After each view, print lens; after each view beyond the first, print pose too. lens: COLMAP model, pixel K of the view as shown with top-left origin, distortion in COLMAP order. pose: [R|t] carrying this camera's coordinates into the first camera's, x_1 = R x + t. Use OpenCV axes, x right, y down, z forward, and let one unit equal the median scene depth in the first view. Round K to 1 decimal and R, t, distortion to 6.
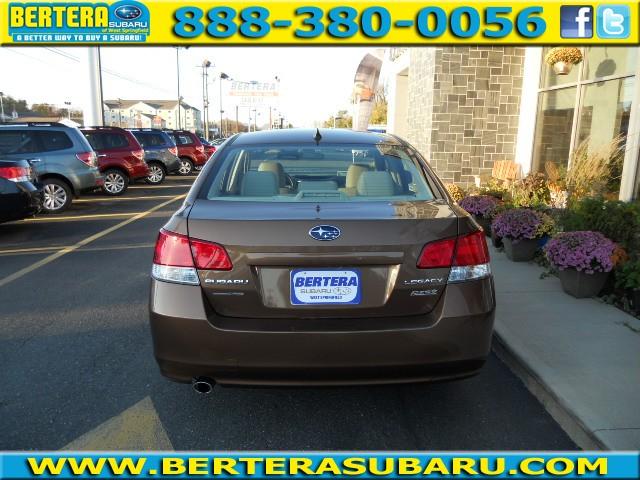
lens RADIAL K [[505.3, 0, 322.7], [0, 505.3, 242.1], [0, 0, 1]] dist [0.009180, -0.008659]
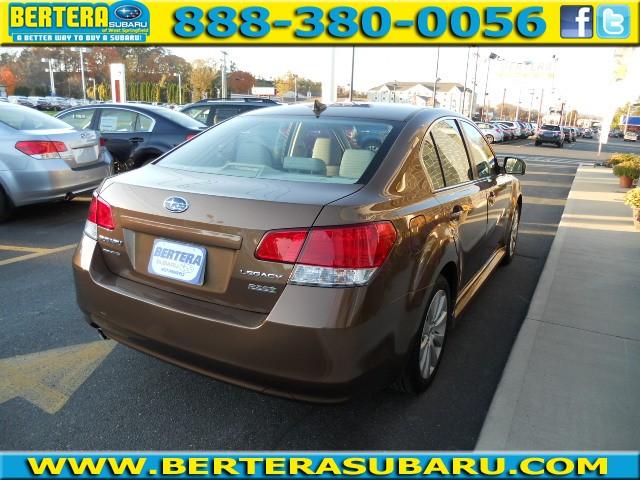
lens RADIAL K [[505.3, 0, 323.6], [0, 505.3, 242.1], [0, 0, 1]] dist [0.009180, -0.008659]
pose [[0.861026, 0.155901, -0.484075, 0.120518], [-0.140731, 0.987724, 0.067788, -0.008743], [0.488701, 0.009757, 0.872397, 0.051609]]
